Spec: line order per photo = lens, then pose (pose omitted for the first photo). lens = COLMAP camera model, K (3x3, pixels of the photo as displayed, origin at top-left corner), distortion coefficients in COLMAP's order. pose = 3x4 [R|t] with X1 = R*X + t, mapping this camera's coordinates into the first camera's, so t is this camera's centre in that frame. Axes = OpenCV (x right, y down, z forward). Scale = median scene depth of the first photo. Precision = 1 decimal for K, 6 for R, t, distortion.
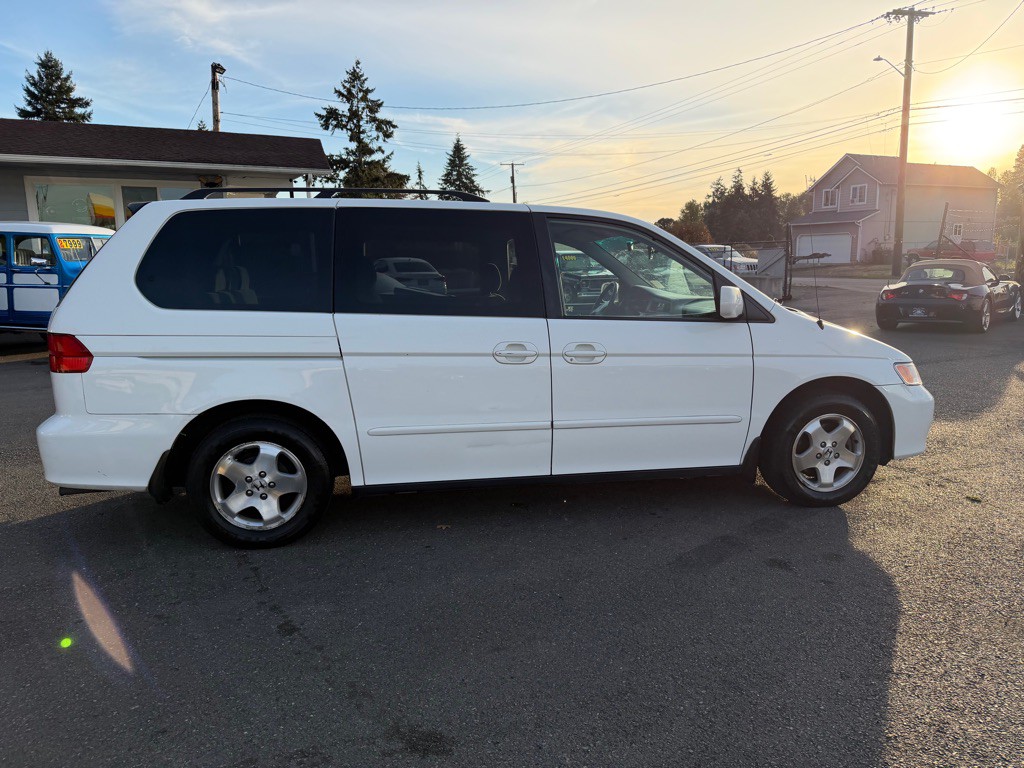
lens RADIAL K [[724.2, 0, 515.1], [0, 724.2, 381.6], [0, 0, 1]] dist [0.030796, -0.039299]
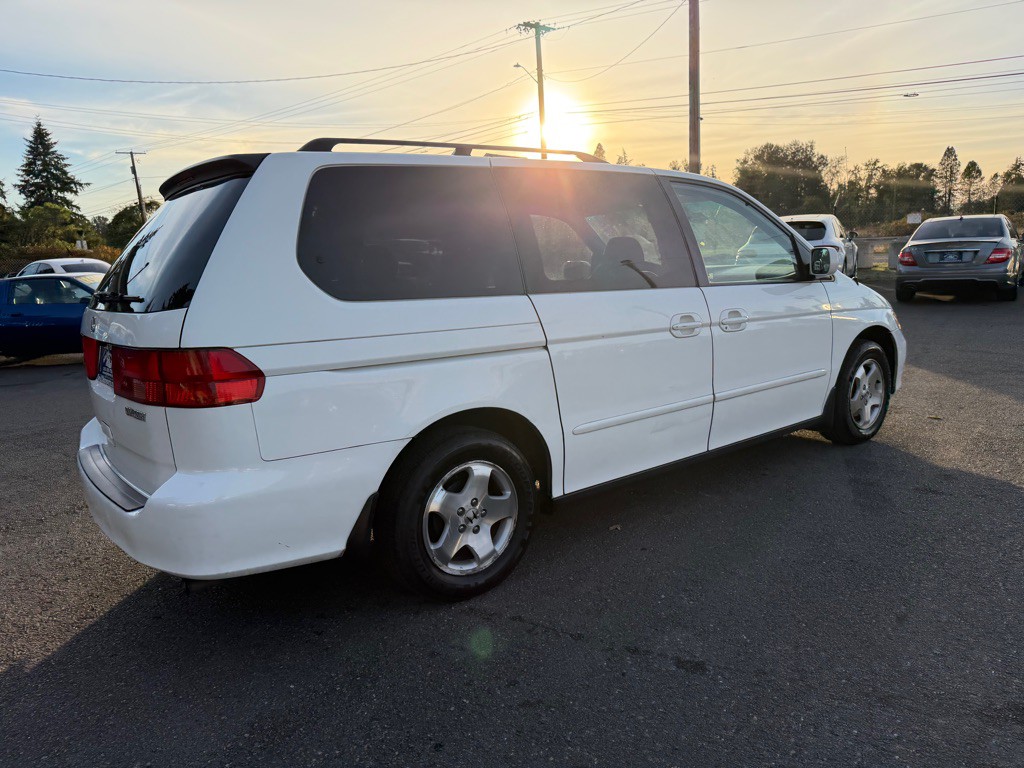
lens RADIAL K [[724.2, 0, 514.9], [0, 724.2, 386.1], [0, 0, 1]] dist [0.030796, -0.039299]
pose [[0.881799, -0.119184, 0.456318, -0.101522], [0.114540, 0.992694, 0.037939, -0.003612], [-0.457505, 0.018812, 0.889008, 0.042650]]
